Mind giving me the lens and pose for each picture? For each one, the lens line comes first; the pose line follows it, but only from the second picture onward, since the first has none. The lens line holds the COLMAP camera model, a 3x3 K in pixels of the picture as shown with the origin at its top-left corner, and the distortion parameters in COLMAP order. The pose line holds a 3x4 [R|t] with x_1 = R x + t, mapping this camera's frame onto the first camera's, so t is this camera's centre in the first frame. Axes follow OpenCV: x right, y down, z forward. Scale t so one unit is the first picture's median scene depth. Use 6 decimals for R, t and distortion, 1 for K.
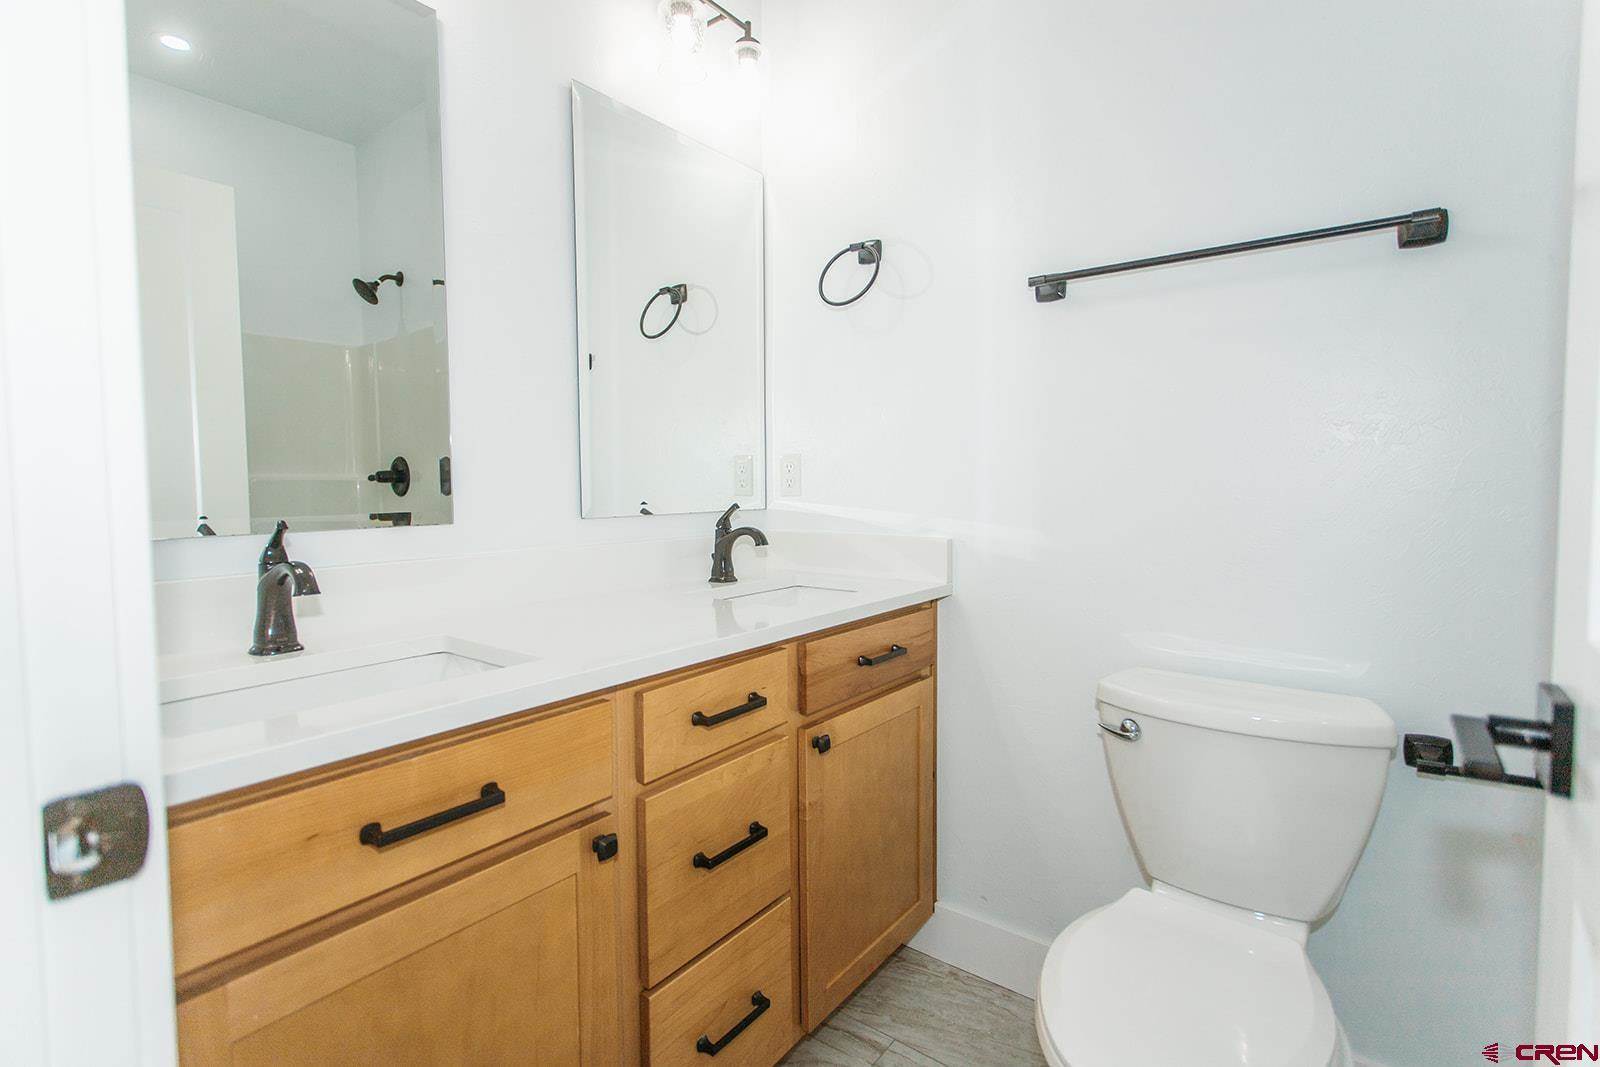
lens RADIAL K [[765.4, 0, 812.9], [0, 765.4, 520.1], [0, 0, 1]] dist [-0.001921, 0.007458]
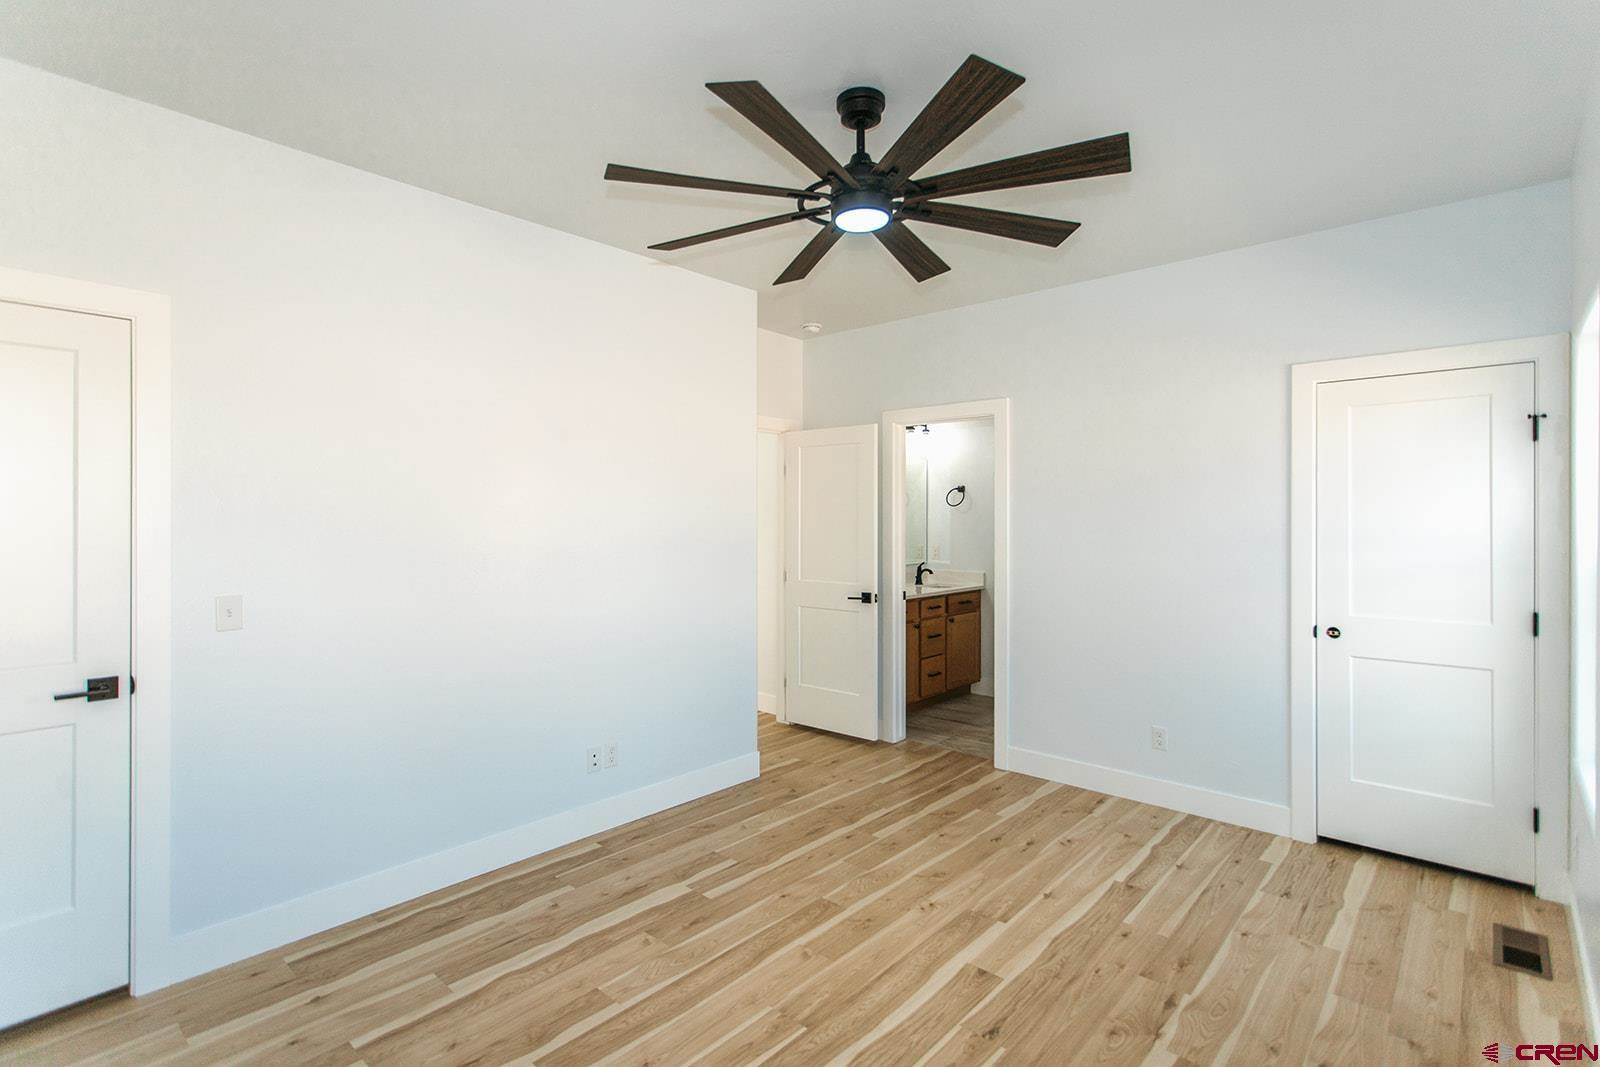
lens RADIAL K [[765.4, 0, 812.9], [0, 765.4, 520.1], [0, 0, 1]] dist [-0.001921, 0.007458]
pose [[0.996801, 0.010155, -0.079280, -0.362191], [-0.014377, 0.998498, -0.052871, -0.022883], [0.078624, 0.053842, 0.995449, -2.820946]]
